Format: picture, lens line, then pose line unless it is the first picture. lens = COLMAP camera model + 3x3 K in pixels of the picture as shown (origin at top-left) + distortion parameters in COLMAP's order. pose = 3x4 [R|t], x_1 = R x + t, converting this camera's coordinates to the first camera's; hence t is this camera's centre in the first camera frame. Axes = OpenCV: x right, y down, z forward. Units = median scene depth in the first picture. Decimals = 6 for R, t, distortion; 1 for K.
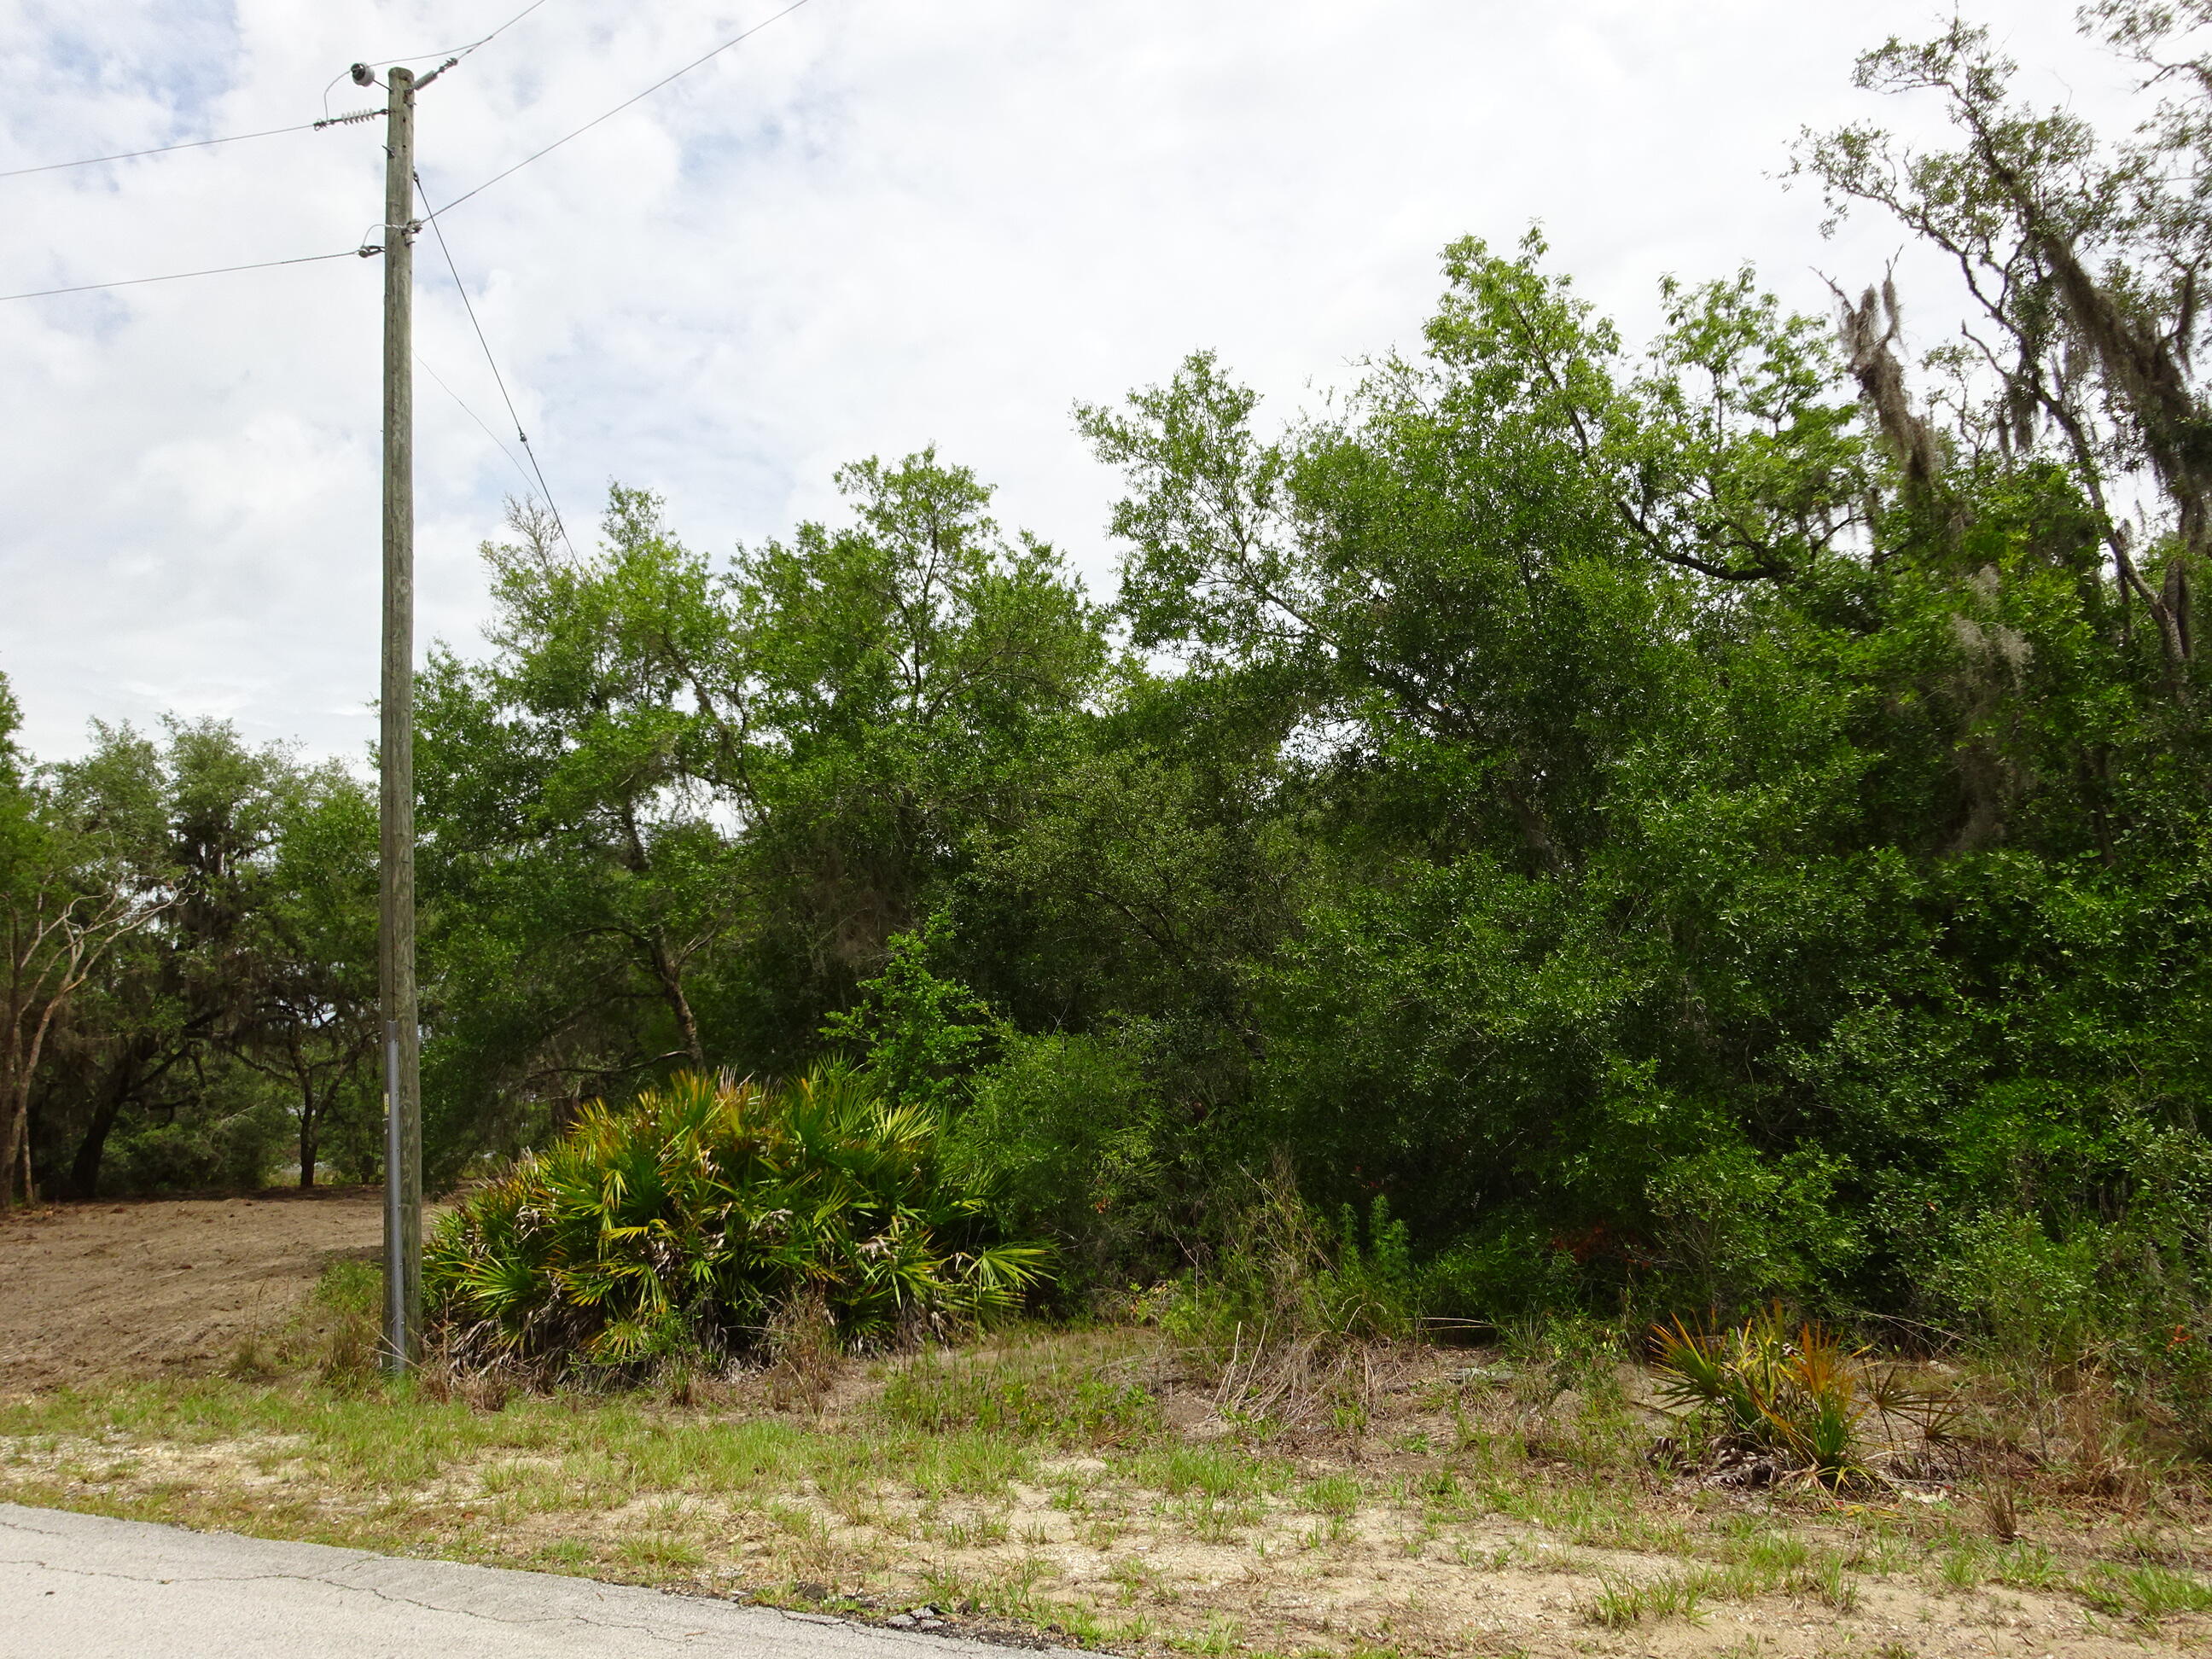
lens RADIAL K [[1634.9, 0, 1106.0], [0, 1634.9, 829.5], [0, 0, 1]] dist [-0.001697, -0.008110]
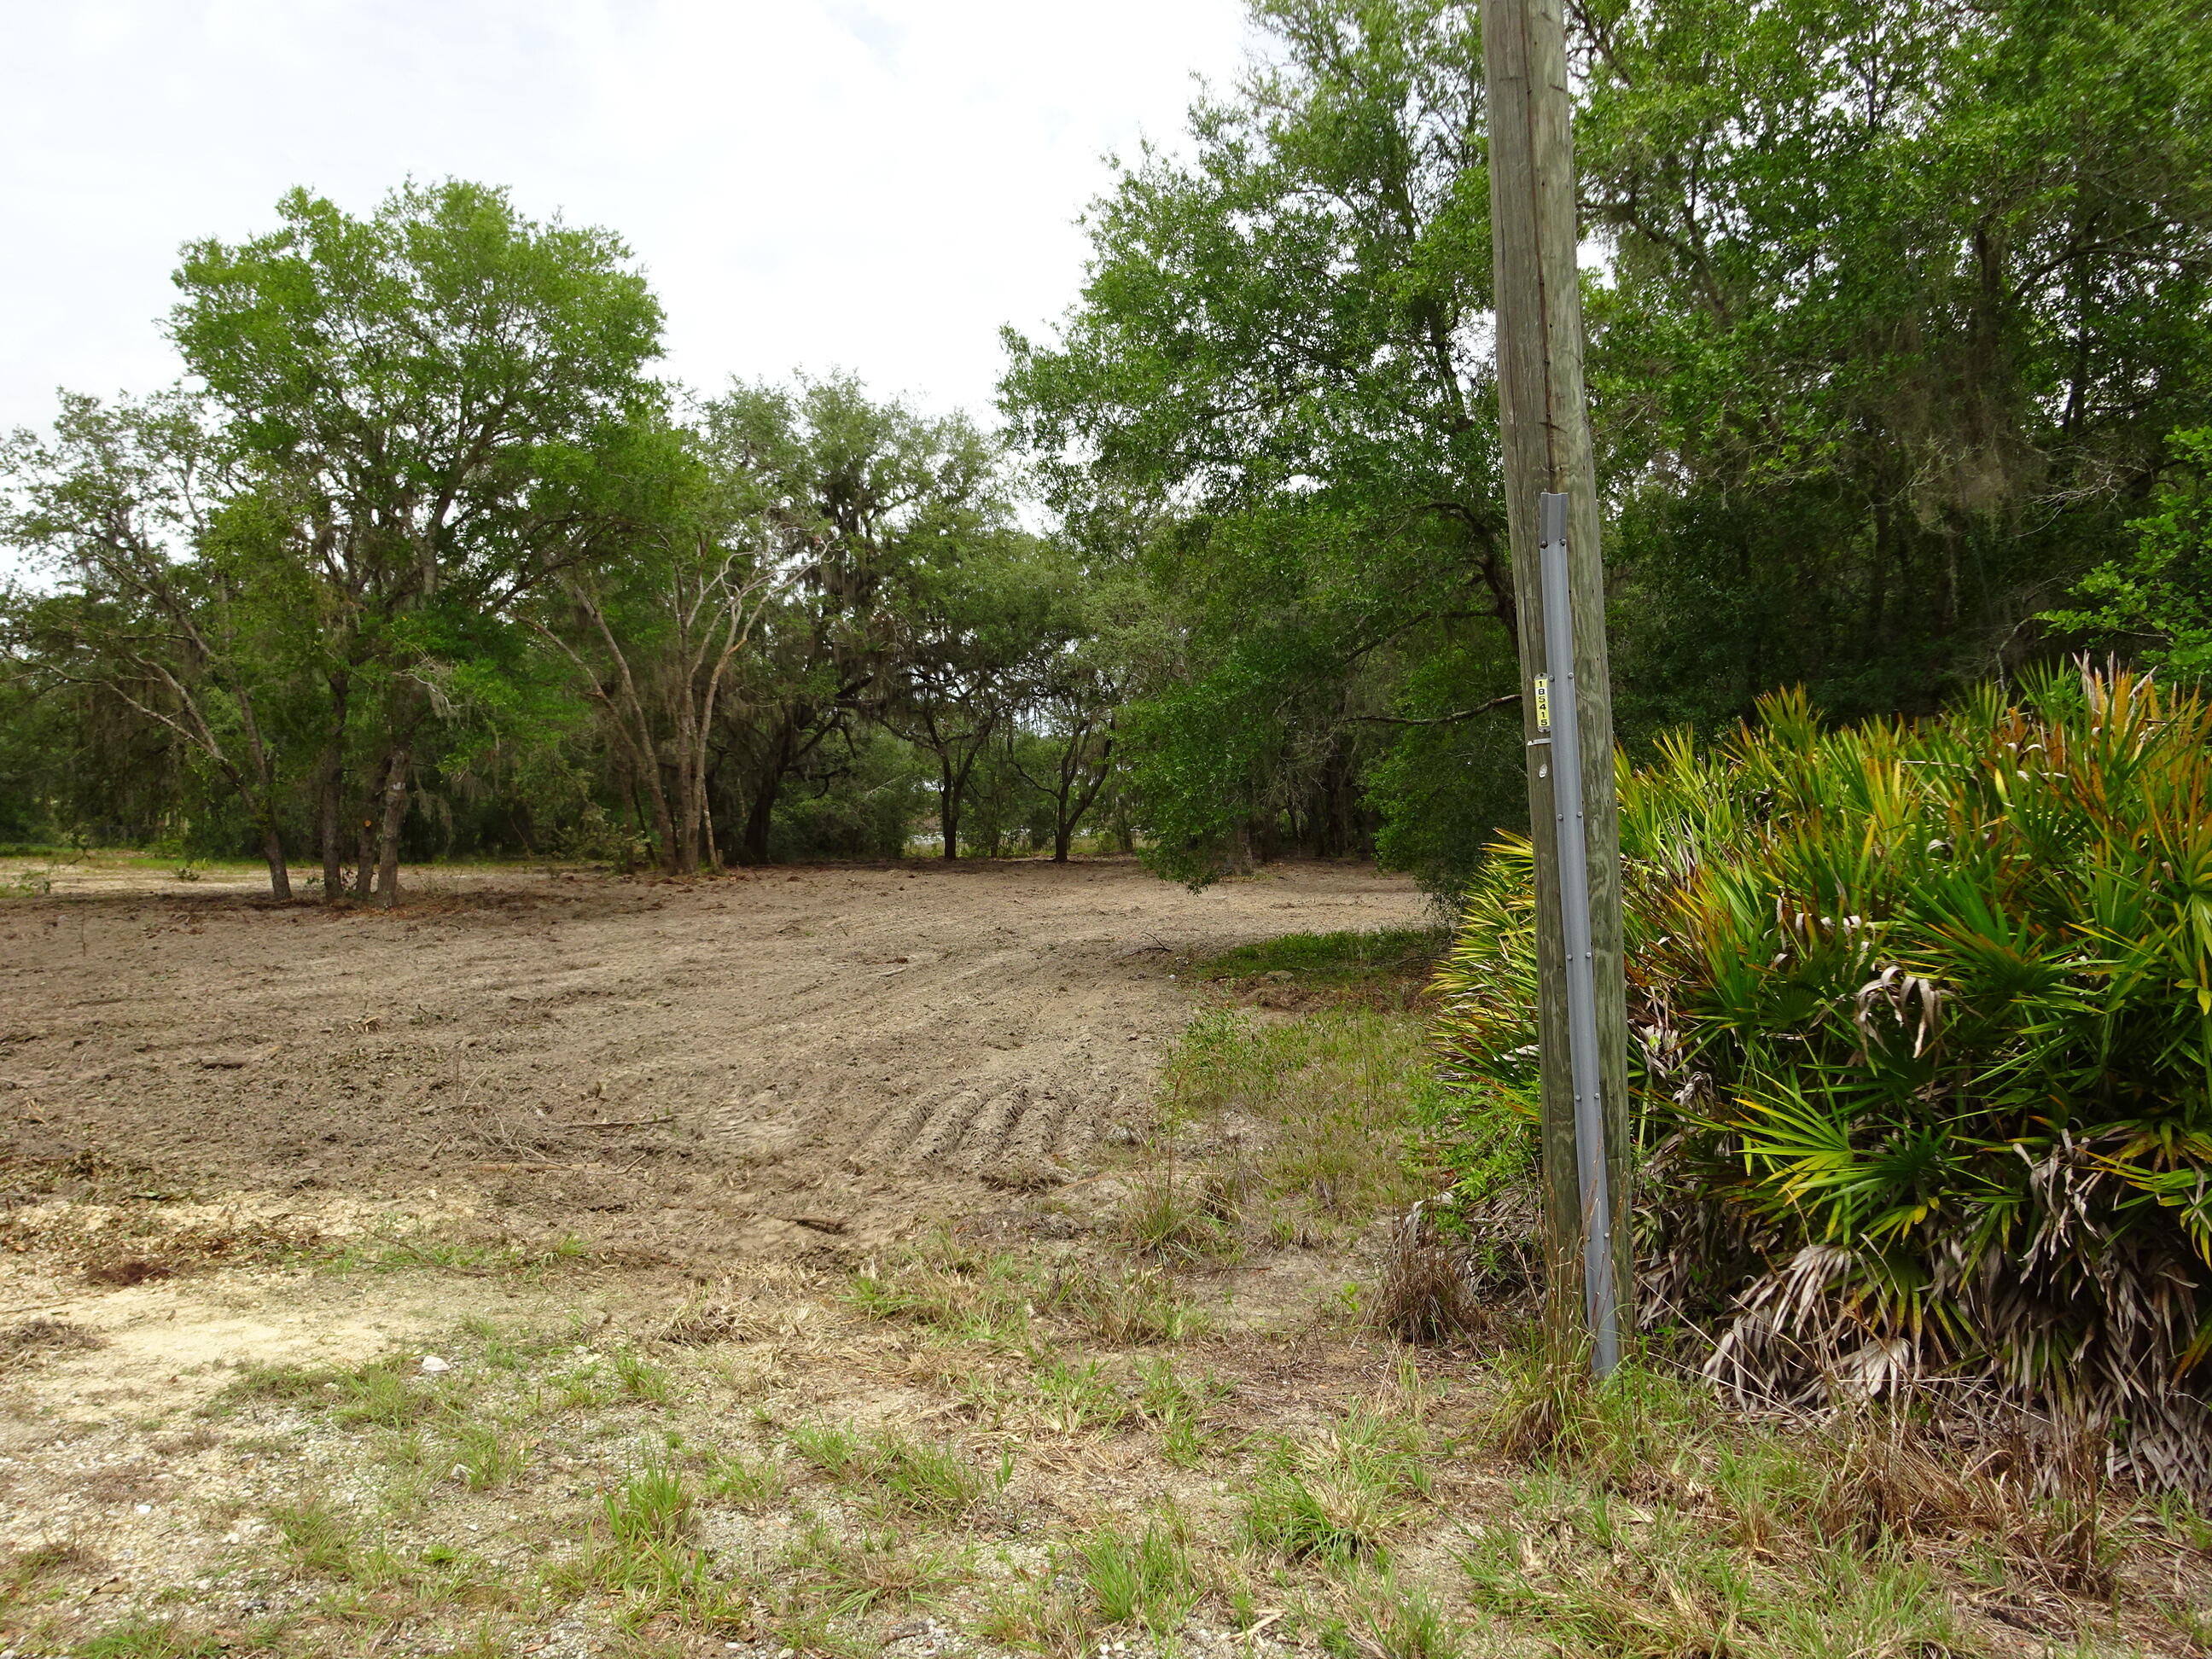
lens RADIAL K [[1634.9, 0, 1106.0], [0, 1634.9, 829.5], [0, 0, 1]] dist [-0.001697, -0.008110]
pose [[0.944981, 0.023661, -0.326267, -0.102776], [0.038721, 0.982278, 0.183385, 0.030307], [0.324824, -0.185929, 0.927319, 0.147567]]
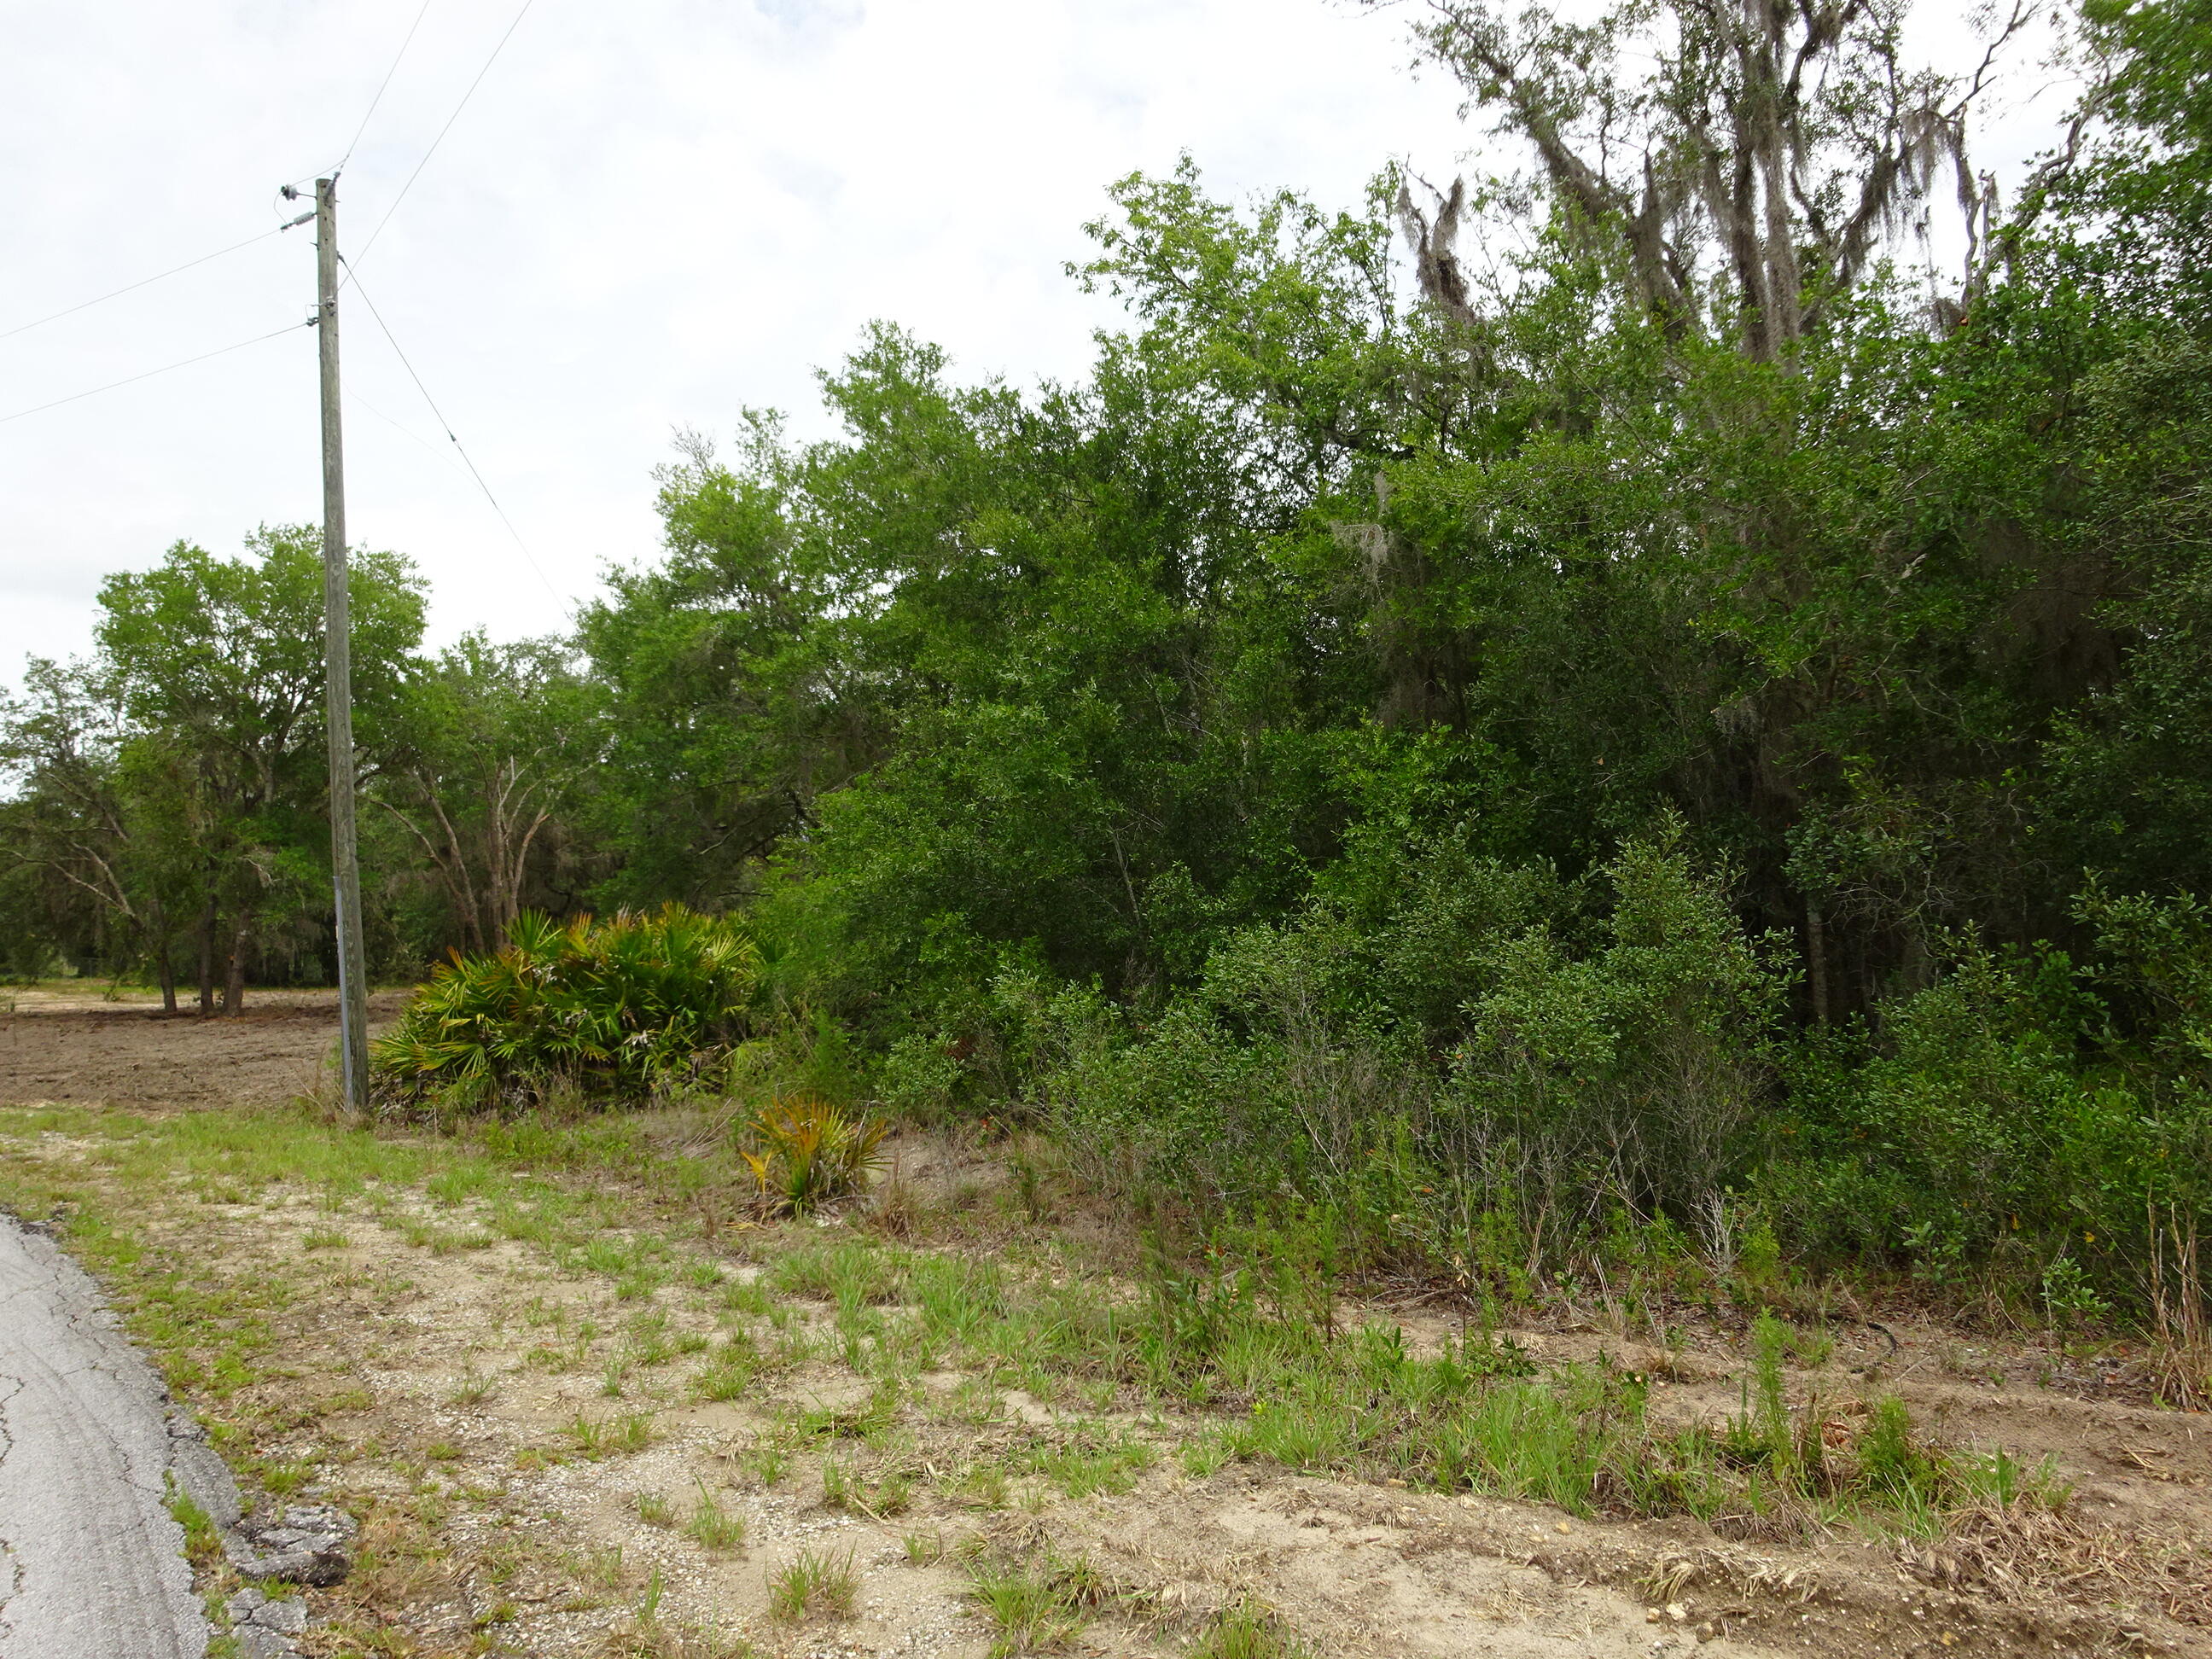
lens RADIAL K [[1650.8, 0, 1105.5], [0, 1650.8, 814.8], [0, 0, 1]] dist [0.003306, 0.002579]
pose [[0.940490, -0.017070, -0.339391, 0.181829], [0.055775, 0.992947, 0.104618, -0.013802], [0.335212, -0.117322, 0.934809, -0.036995]]
